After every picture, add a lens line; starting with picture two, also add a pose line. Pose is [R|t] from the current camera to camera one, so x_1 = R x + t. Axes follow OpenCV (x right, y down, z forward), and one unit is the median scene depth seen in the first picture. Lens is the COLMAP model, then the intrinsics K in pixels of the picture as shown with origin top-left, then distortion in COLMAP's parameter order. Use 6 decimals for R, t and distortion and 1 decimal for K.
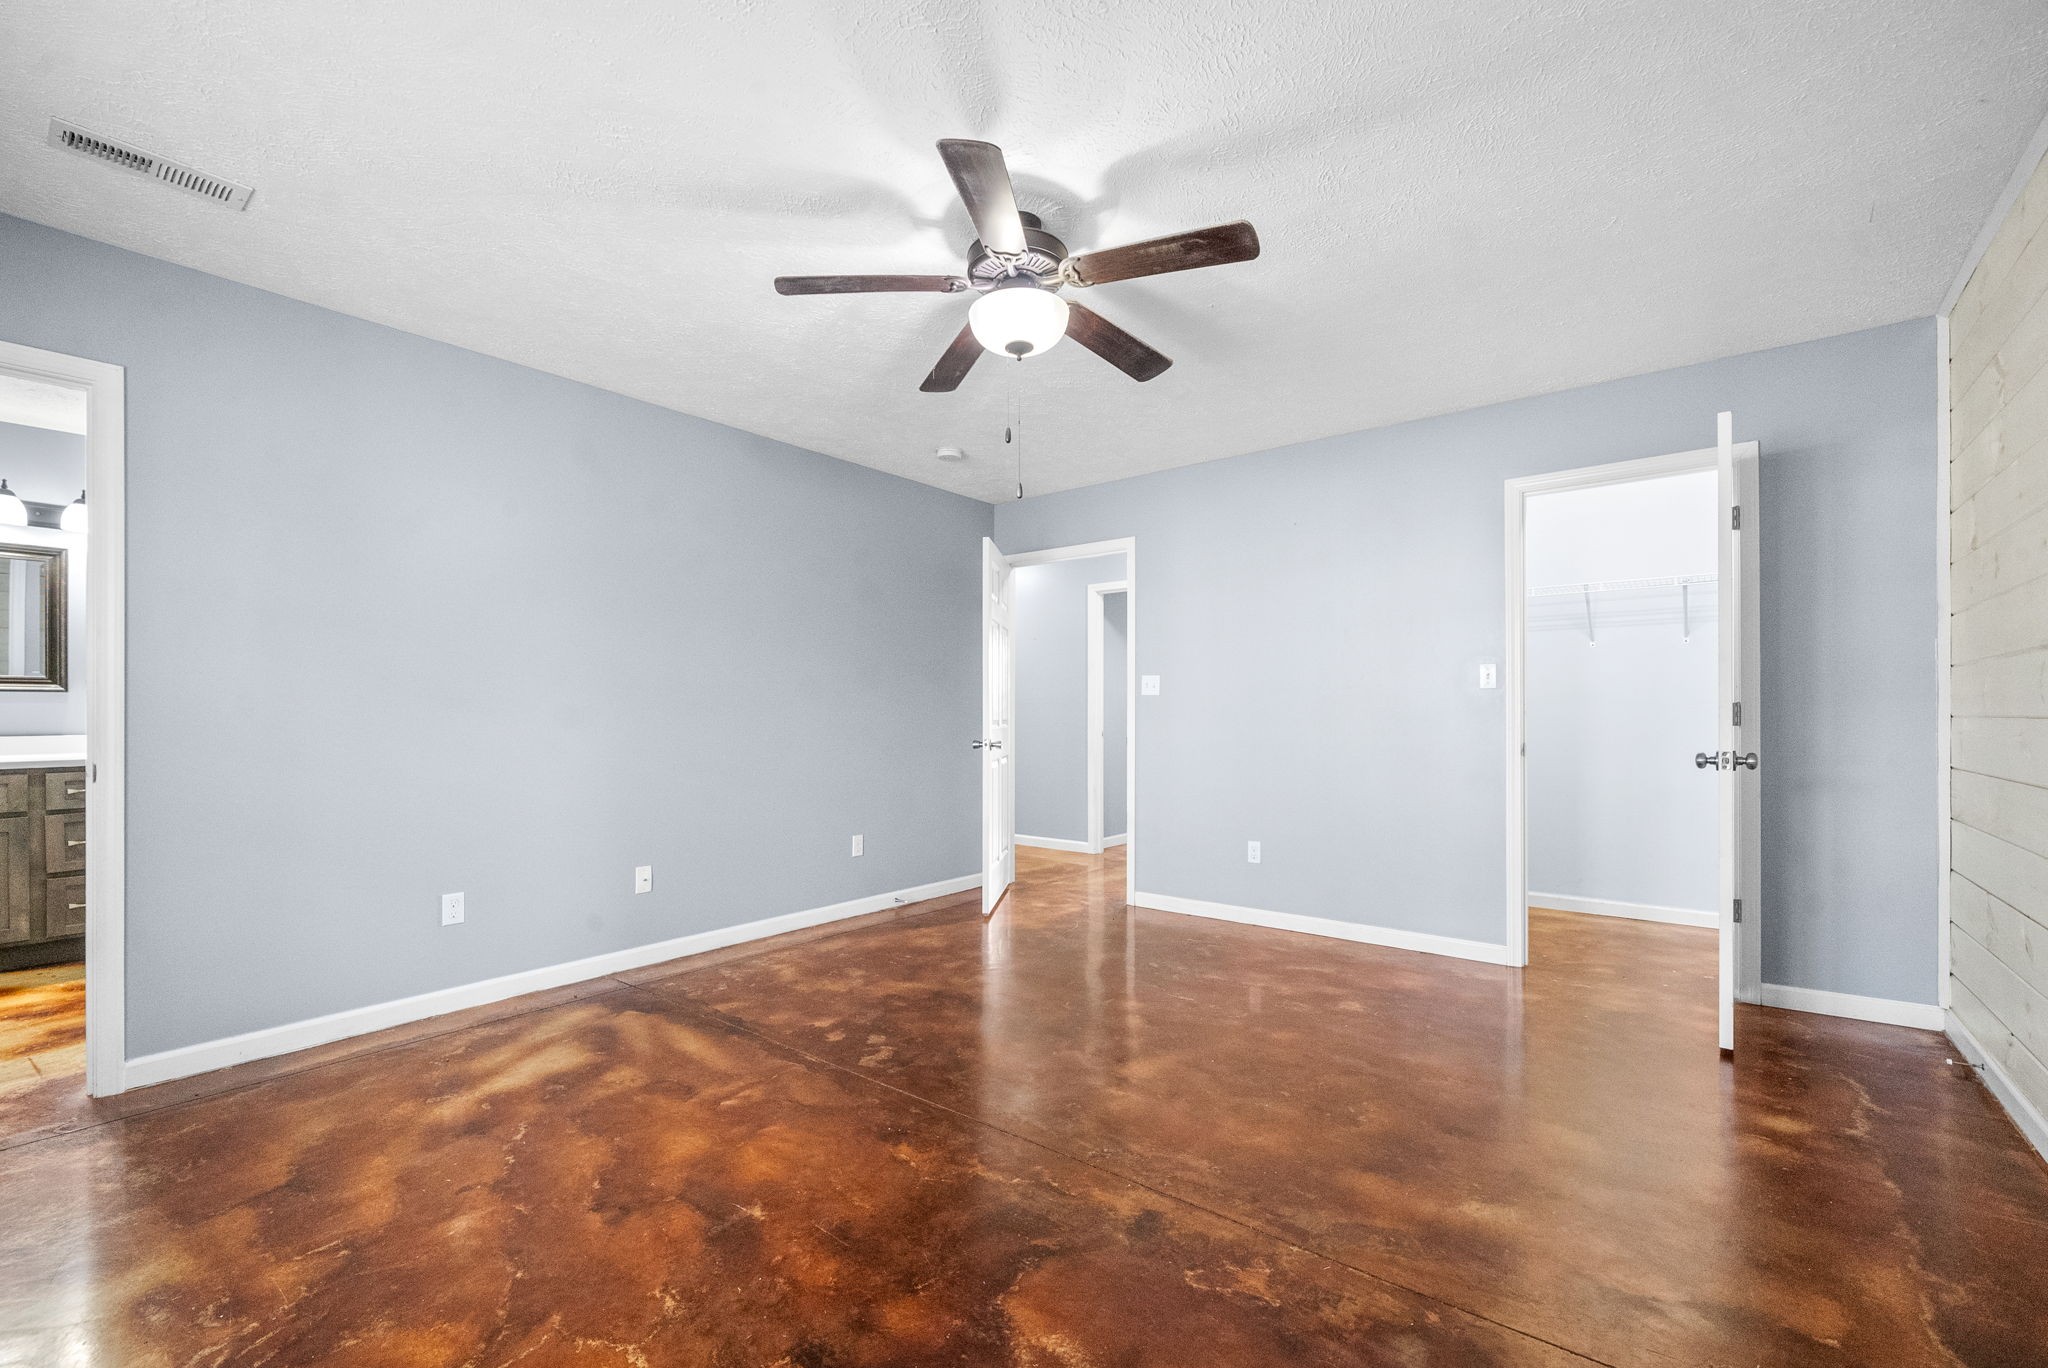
lens RADIAL K [[830.3, 0, 1018.8], [0, 830.3, 695.6], [0, 0, 1]] dist [0.001613, 0.000080]
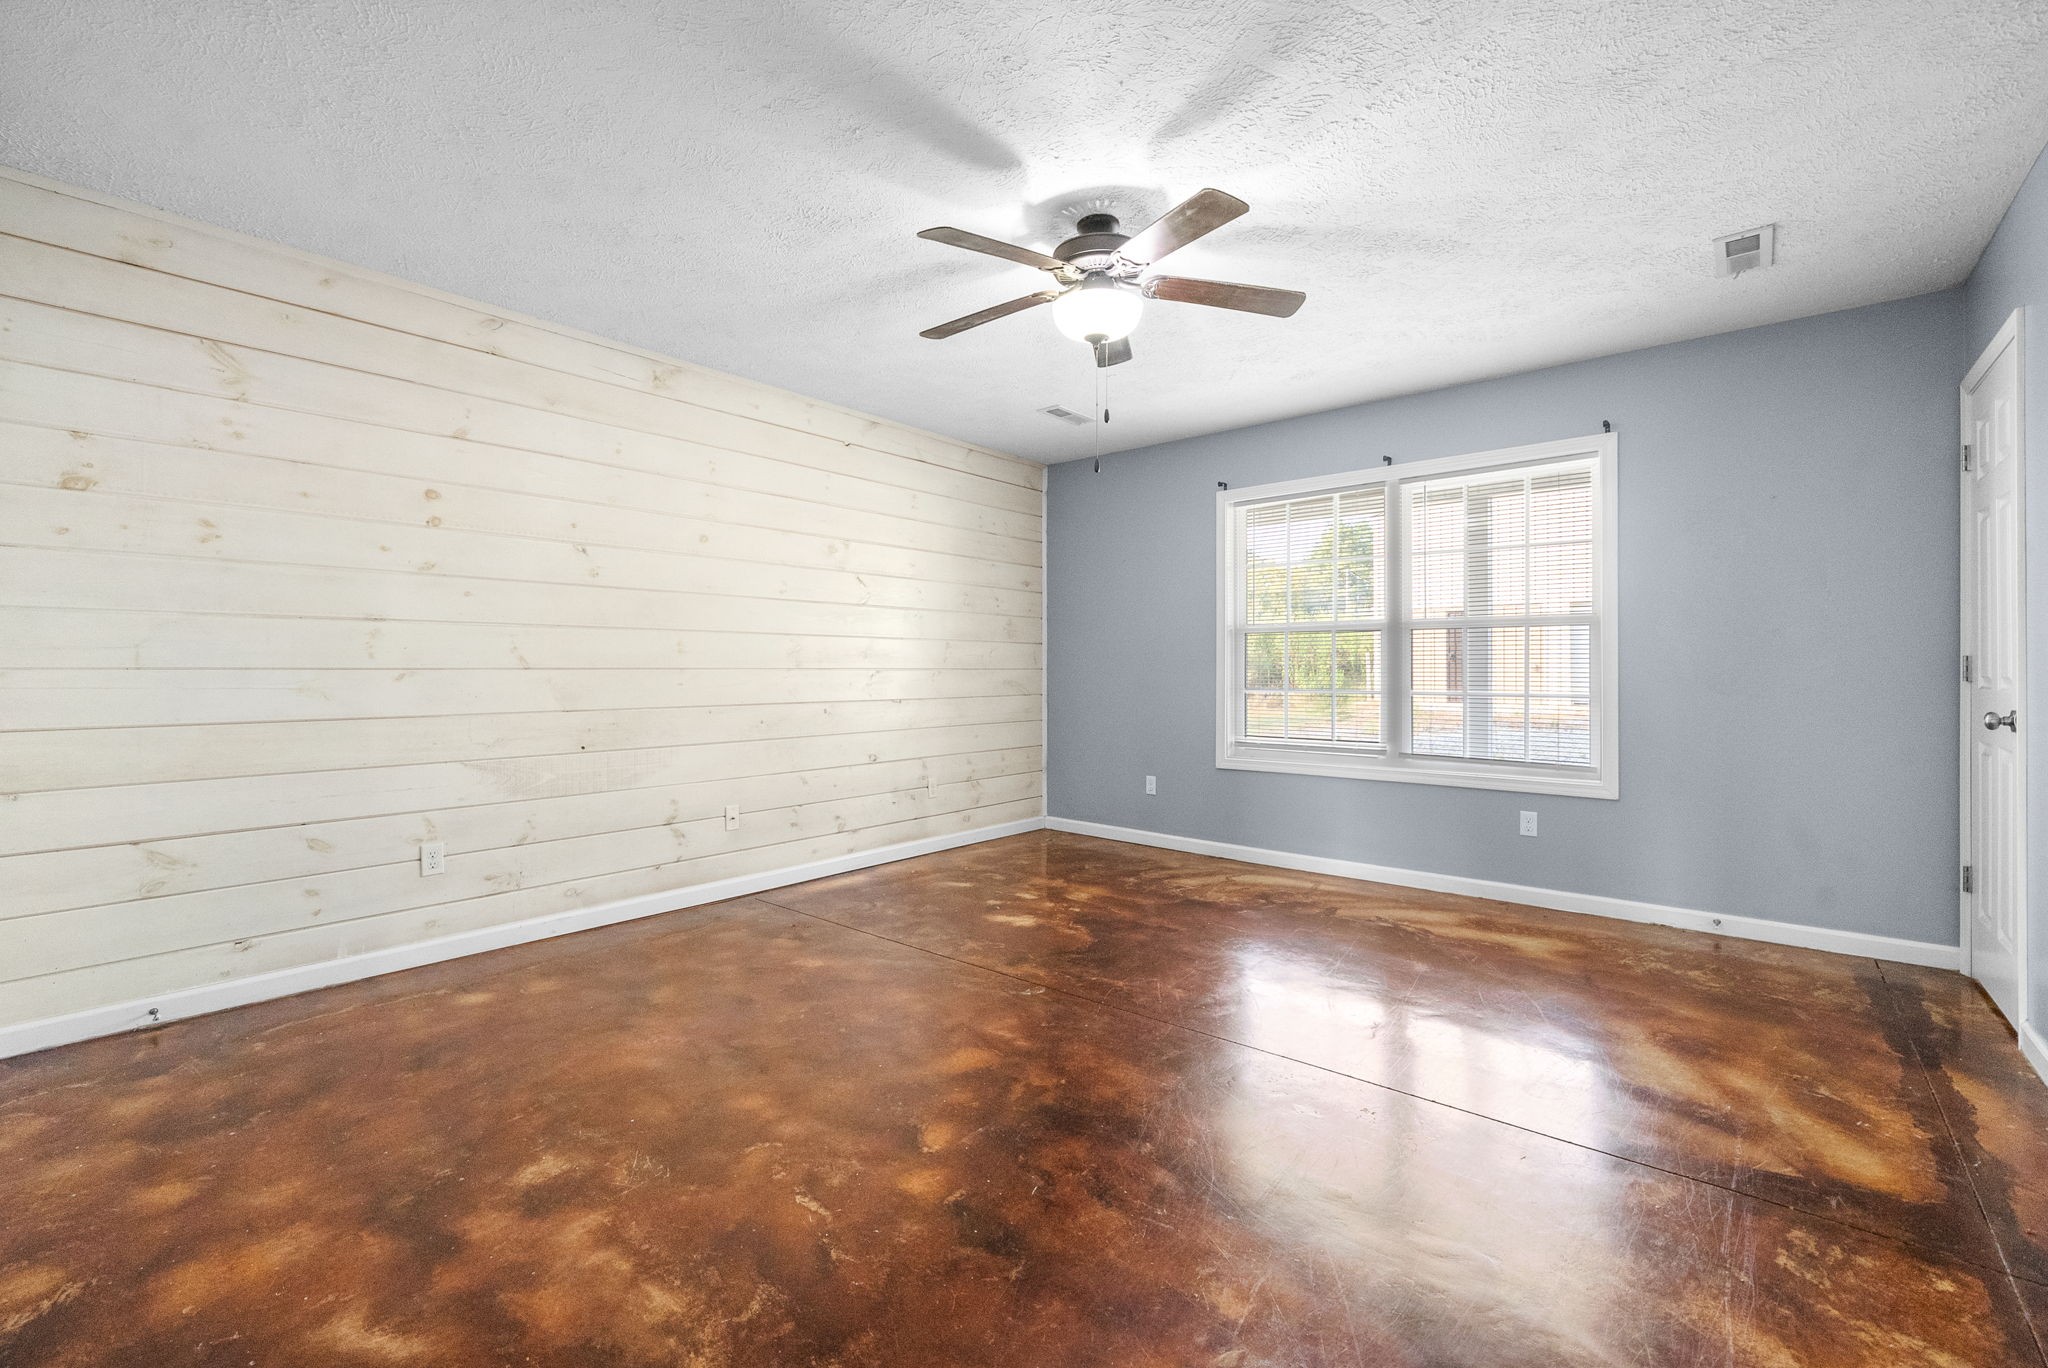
lens RADIAL K [[830.3, 0, 1018.8], [0, 830.3, 695.6], [0, 0, 1]] dist [0.001613, 0.000080]
pose [[-0.999480, 0.000404, 0.032241, 0.066658], [0.000736, 0.999947, 0.010276, 0.049707], [-0.032235, 0.010294, -0.999427, 2.009963]]
